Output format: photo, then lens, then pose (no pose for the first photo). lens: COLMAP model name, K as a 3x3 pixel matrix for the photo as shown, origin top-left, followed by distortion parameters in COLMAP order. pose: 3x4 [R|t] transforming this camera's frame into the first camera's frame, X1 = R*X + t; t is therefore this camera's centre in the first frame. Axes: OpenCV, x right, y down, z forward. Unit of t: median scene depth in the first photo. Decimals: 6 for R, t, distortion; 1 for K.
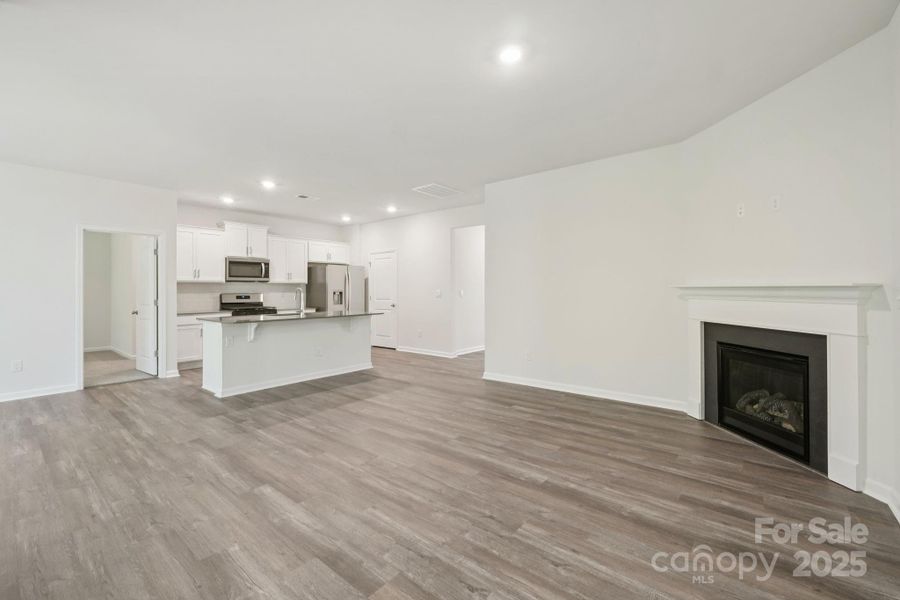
lens RADIAL K [[383.9, 0, 447.4], [0, 383.9, 293.2], [0, 0, 1]] dist [-0.007982, 0.000054]
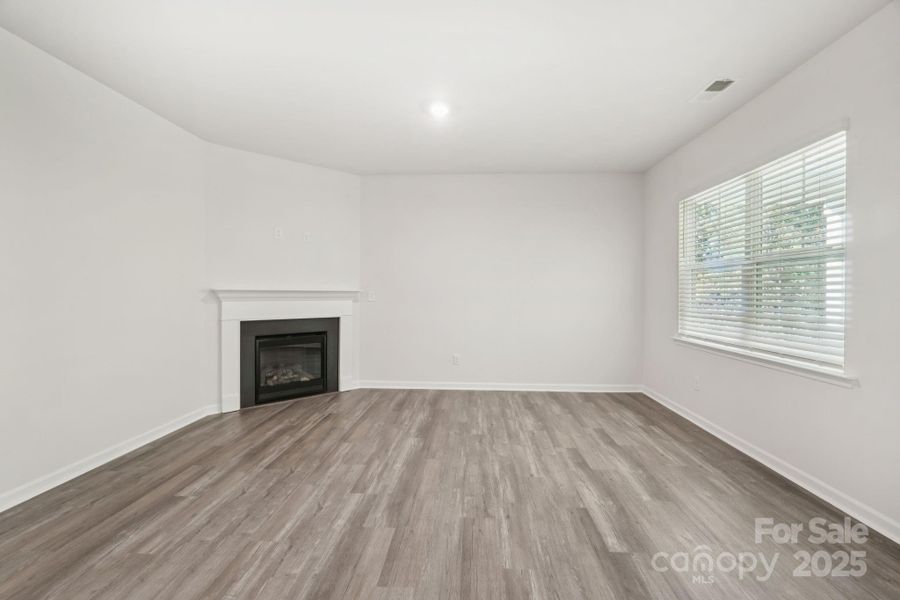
lens RADIAL K [[383.9, 0, 465.3], [0, 383.9, 298.7], [0, 0, 1]] dist [-0.007982, 0.000054]
pose [[-0.623698, -0.007139, 0.781633, -0.824587], [0.006218, 0.999881, 0.014094, -0.003872], [-0.781641, 0.013650, -0.623579, 1.584418]]
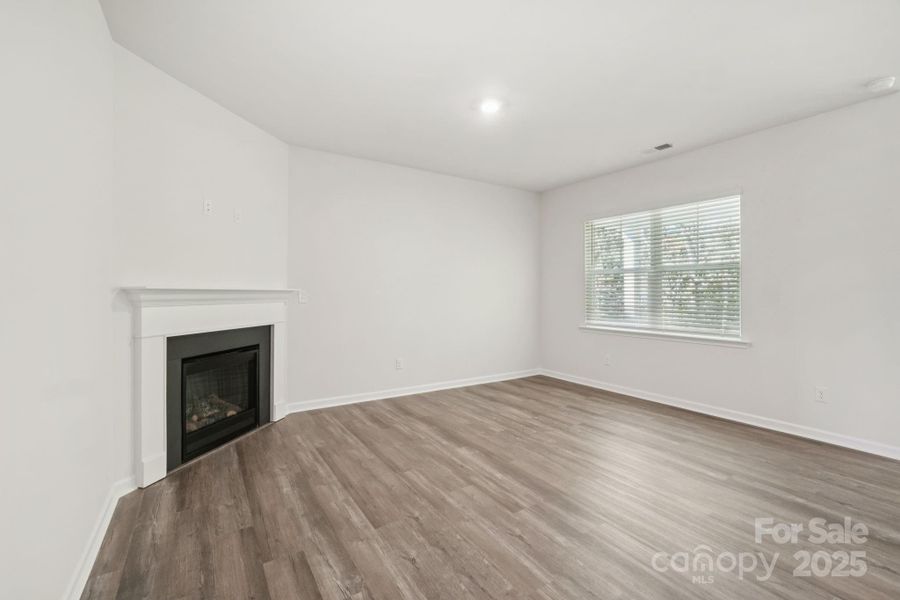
lens RADIAL K [[383.9, 0, 454.1], [0, 383.9, 293.0], [0, 0, 1]] dist [-0.007982, 0.000054]
pose [[-0.958832, 0.005492, 0.283922, -0.071184], [0.007664, 0.999949, 0.006539, -0.011920], [-0.283871, 0.008446, -0.958825, 2.054339]]
